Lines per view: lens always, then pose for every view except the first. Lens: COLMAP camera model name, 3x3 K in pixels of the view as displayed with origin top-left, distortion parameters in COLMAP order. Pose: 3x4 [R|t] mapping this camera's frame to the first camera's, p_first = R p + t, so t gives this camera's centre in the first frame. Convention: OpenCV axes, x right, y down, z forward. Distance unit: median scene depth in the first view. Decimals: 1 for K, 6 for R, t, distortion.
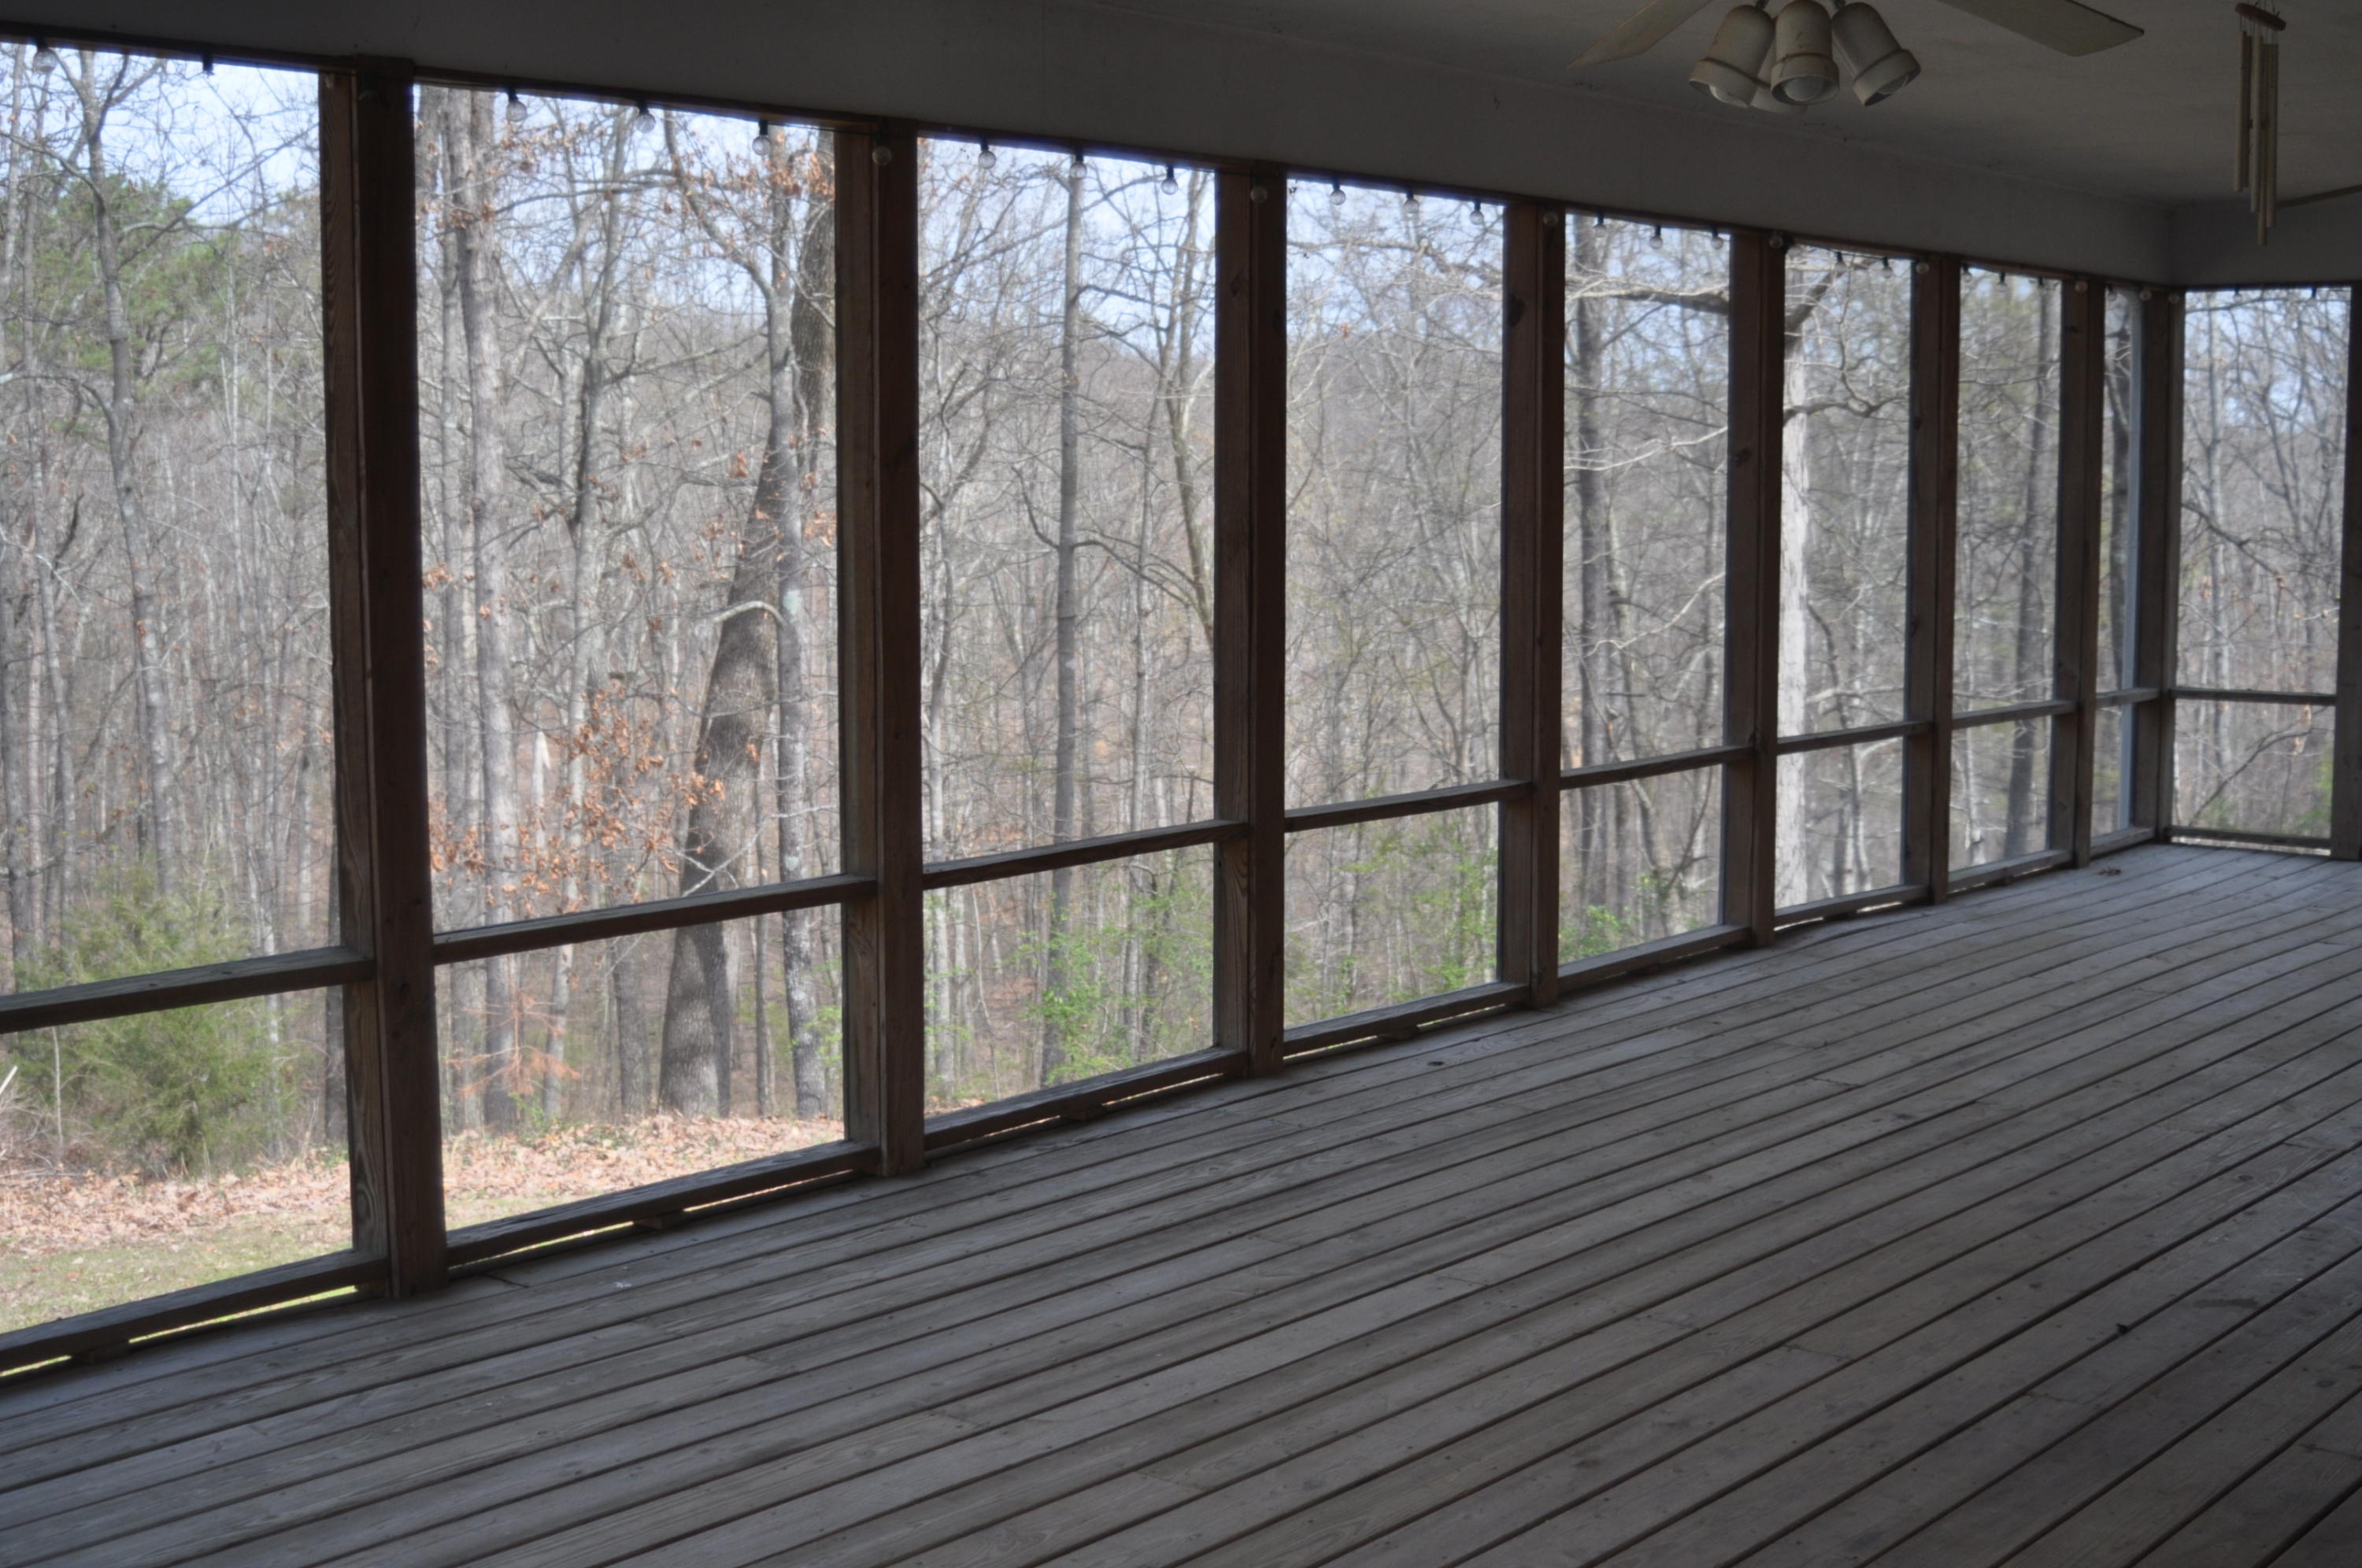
lens RADIAL K [[2904.8, 0, 1218.7], [0, 2904.8, 790.5], [0, 0, 1]] dist [-0.125886, 0.000000]
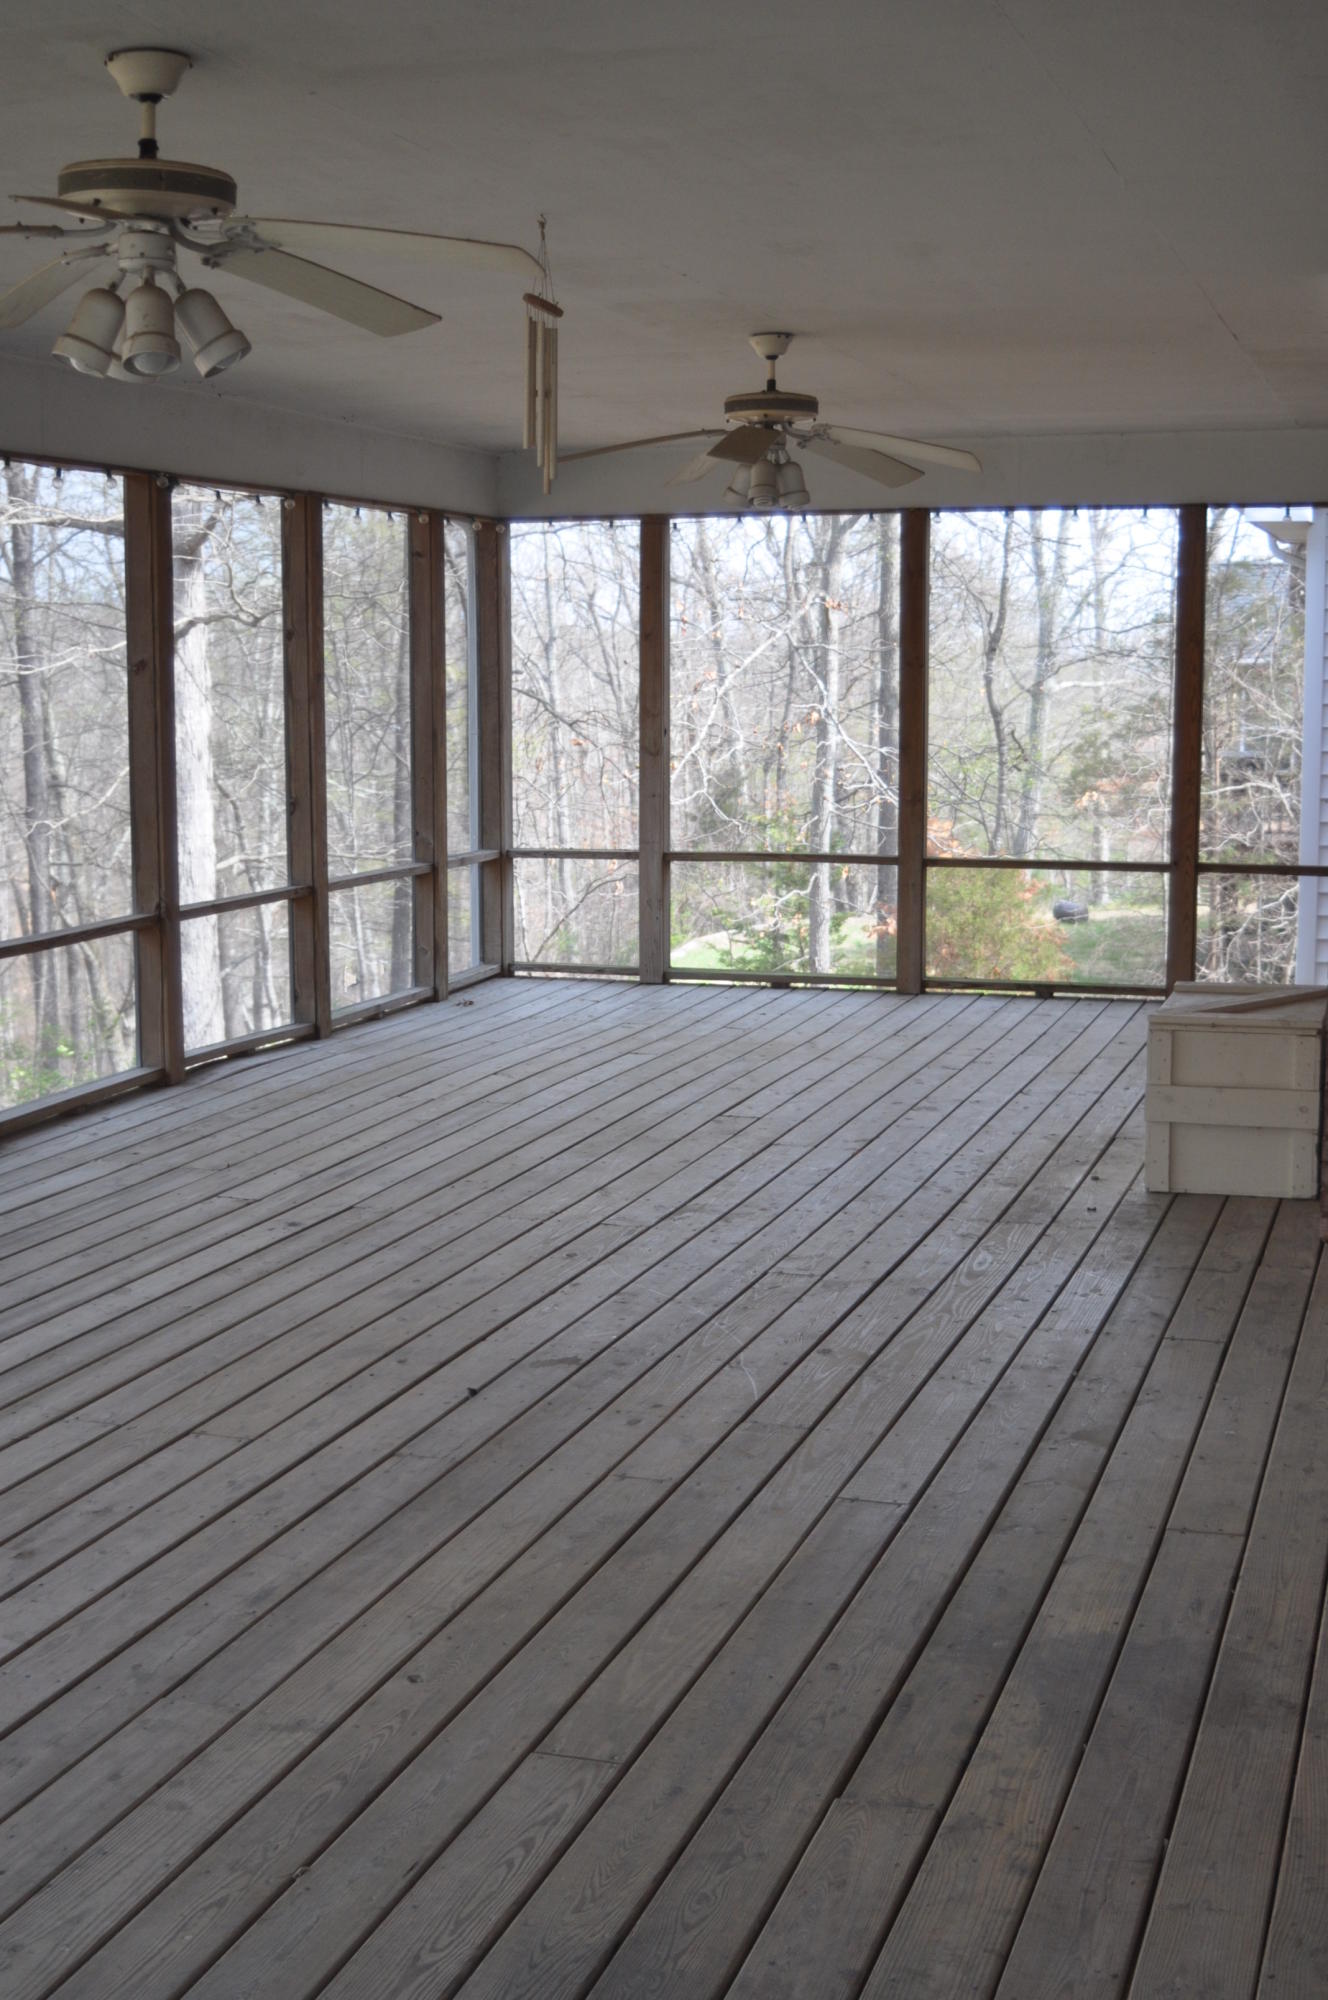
lens RADIAL K [[2459.9, 0, 666.7], [0, 2459.9, 1003.7], [0, 0, 1]] dist [-0.125886, 0.000000]
pose [[0.929028, -0.052164, 0.366314, 0.014737], [0.042456, 0.998502, 0.034513, -0.006040], [-0.367566, -0.016511, 0.929851, 0.003227]]
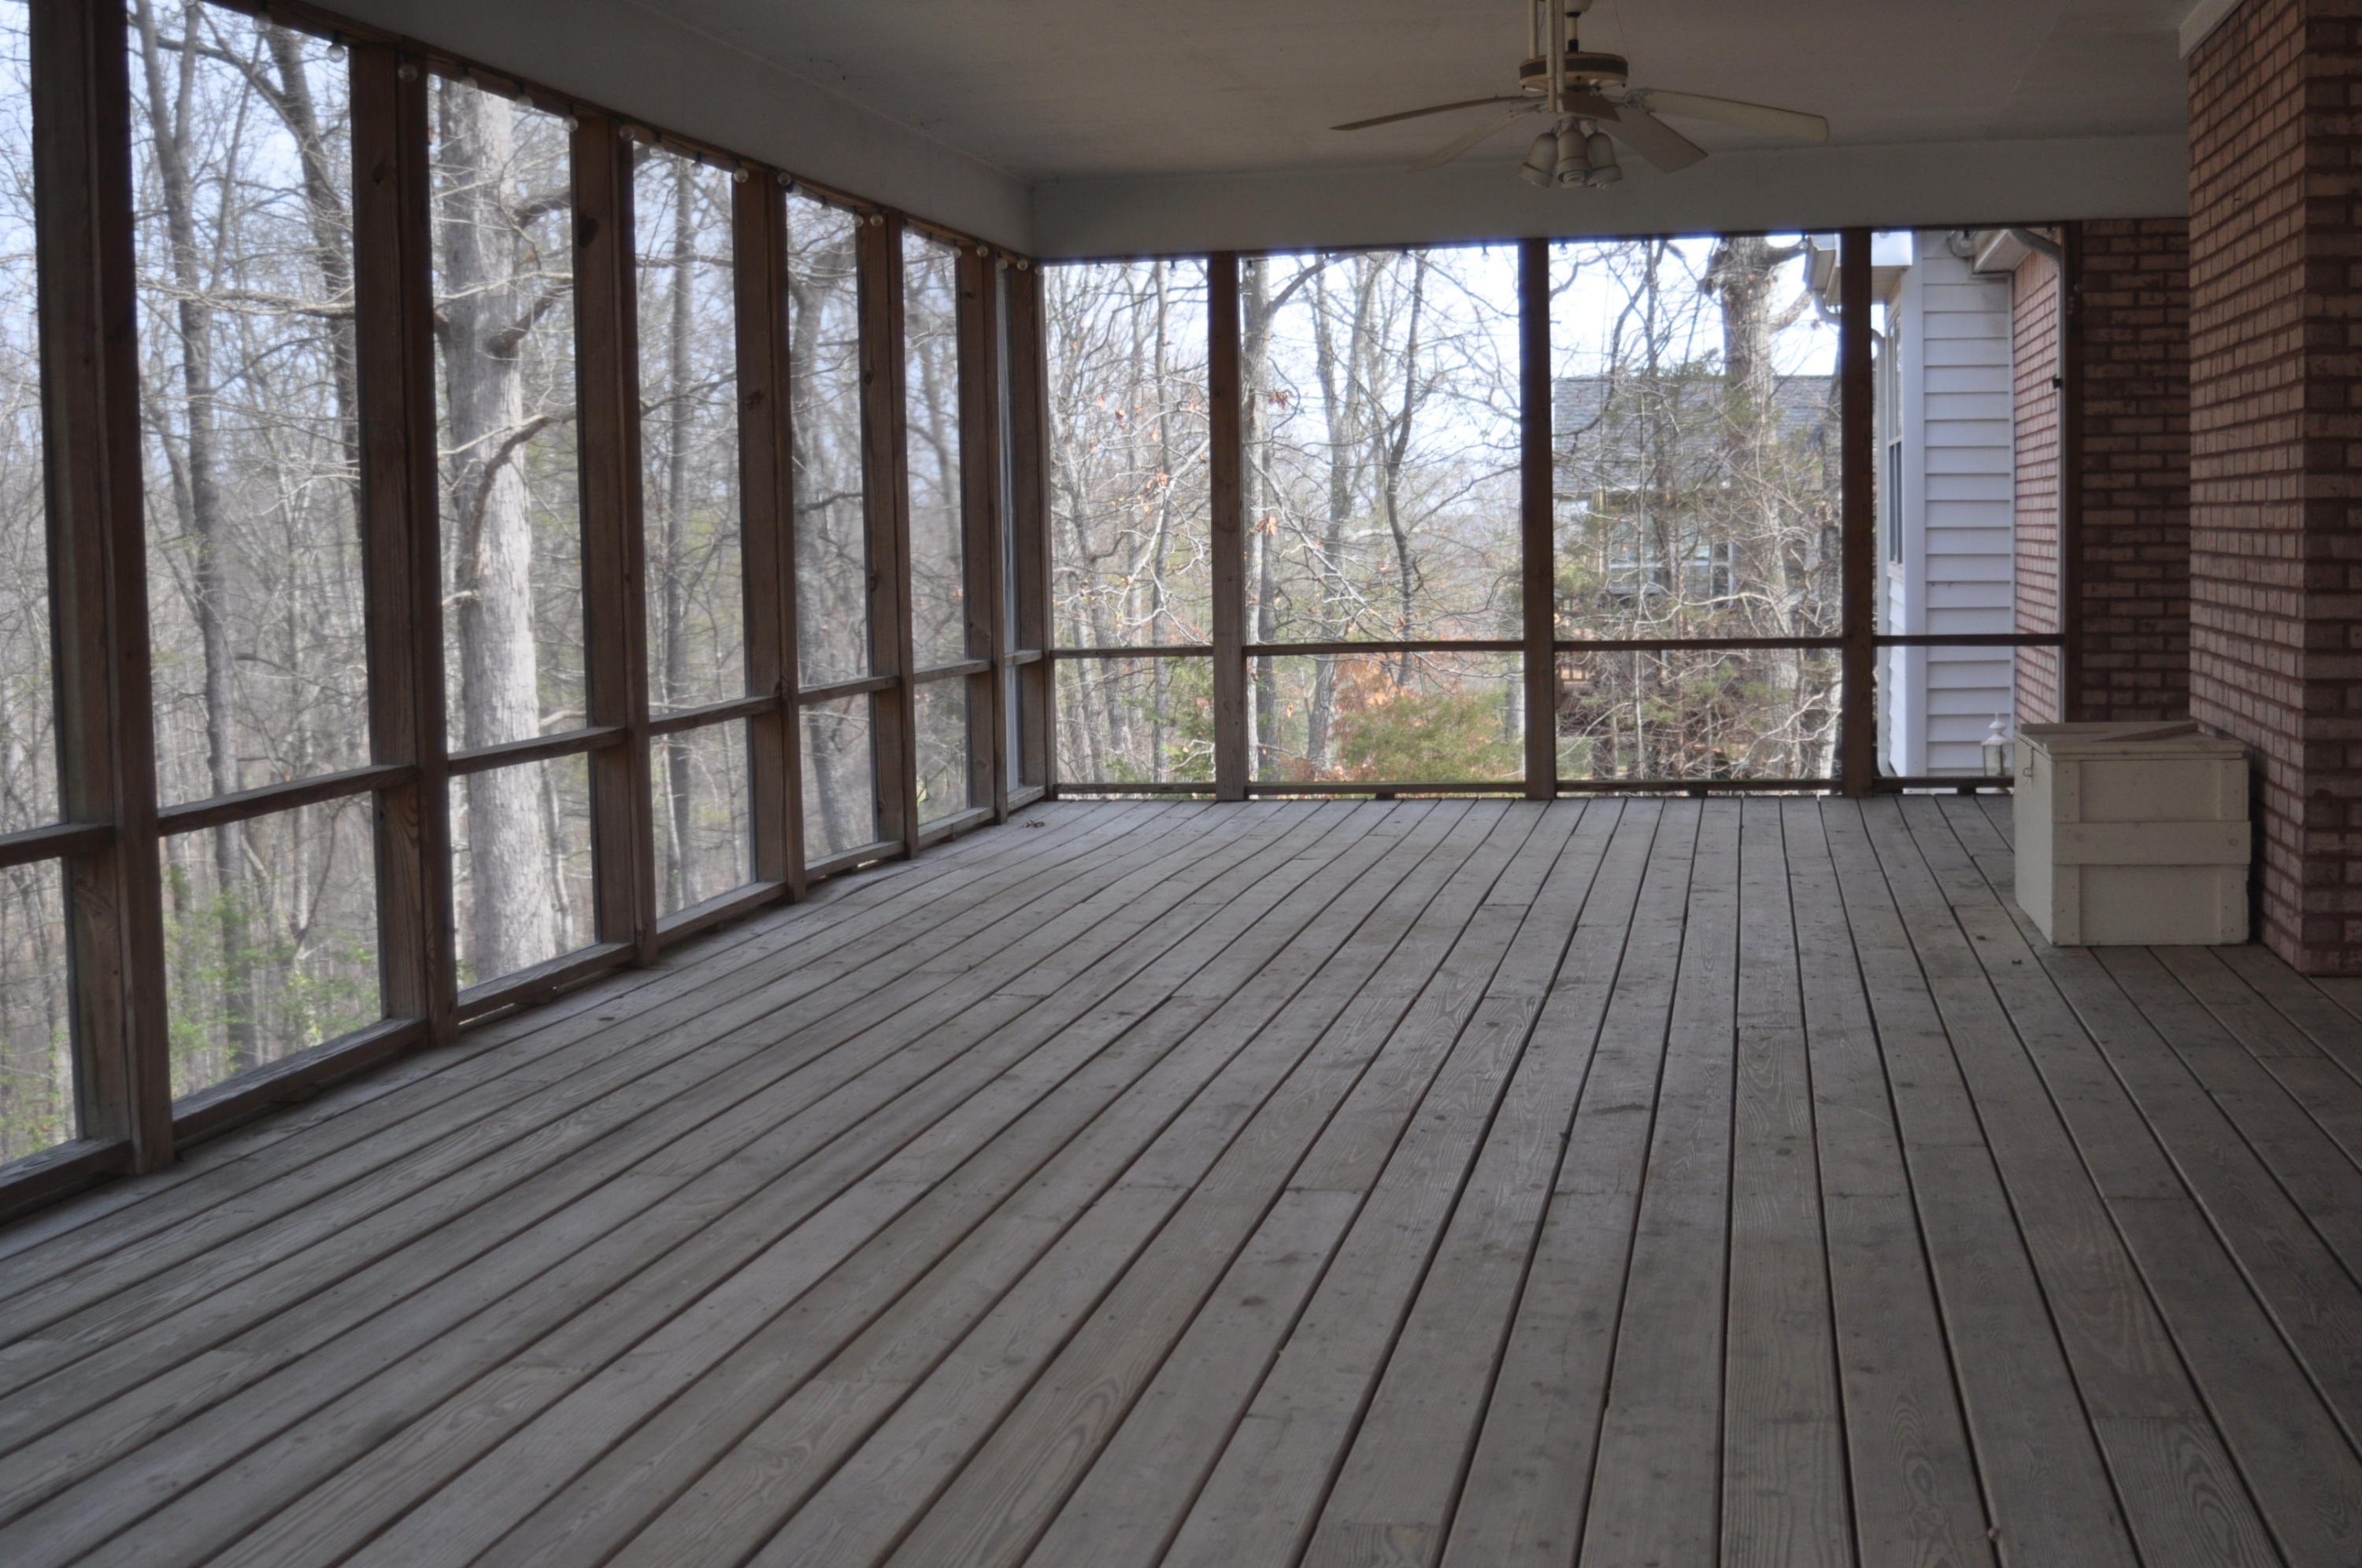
lens RADIAL K [[2904.8, 0, 1181.2], [0, 2904.8, 780.9], [0, 0, 1]] dist [-0.125886, 0.000000]
pose [[0.879797, -0.060143, 0.471529, -0.208939], [0.073717, 0.997225, -0.010349, 0.044000], [-0.469599, 0.043865, 0.881790, 0.099795]]
